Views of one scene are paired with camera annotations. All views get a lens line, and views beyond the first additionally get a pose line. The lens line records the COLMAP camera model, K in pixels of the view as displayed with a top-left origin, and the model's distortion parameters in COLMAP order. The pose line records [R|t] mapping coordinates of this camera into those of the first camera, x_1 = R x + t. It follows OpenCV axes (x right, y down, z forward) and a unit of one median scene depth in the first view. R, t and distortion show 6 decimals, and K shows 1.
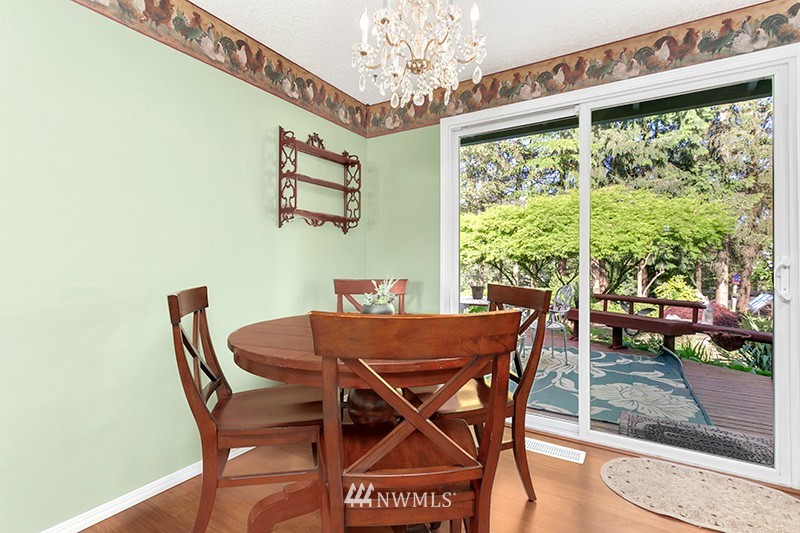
lens RADIAL K [[409.5, 0, 403.6], [0, 409.5, 265.6], [0, 0, 1]] dist [0.003569, 0.000576]
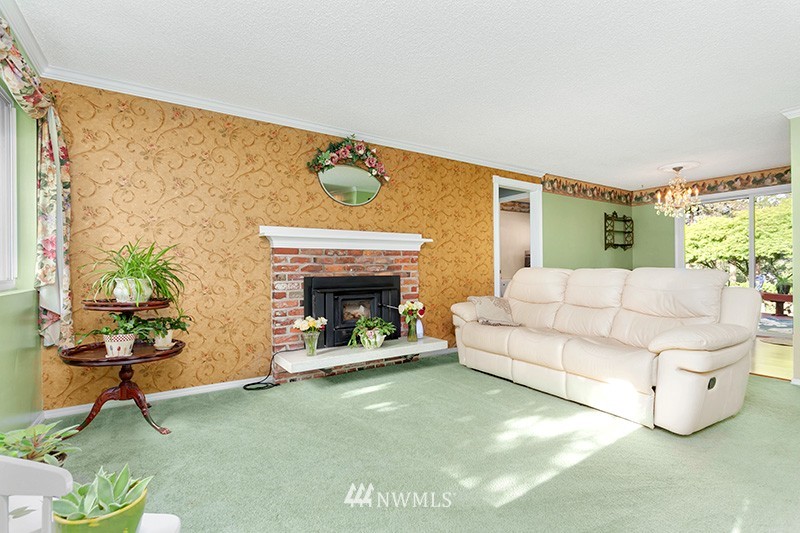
lens RADIAL K [[409.5, 0, 394.4], [0, 409.5, 272.0], [0, 0, 1]] dist [0.003569, 0.000576]
pose [[0.907720, -0.009041, -0.419478, -0.155032], [0.012189, 0.999914, 0.004827, 0.005463], [0.419398, -0.009494, 0.907753, -0.717856]]
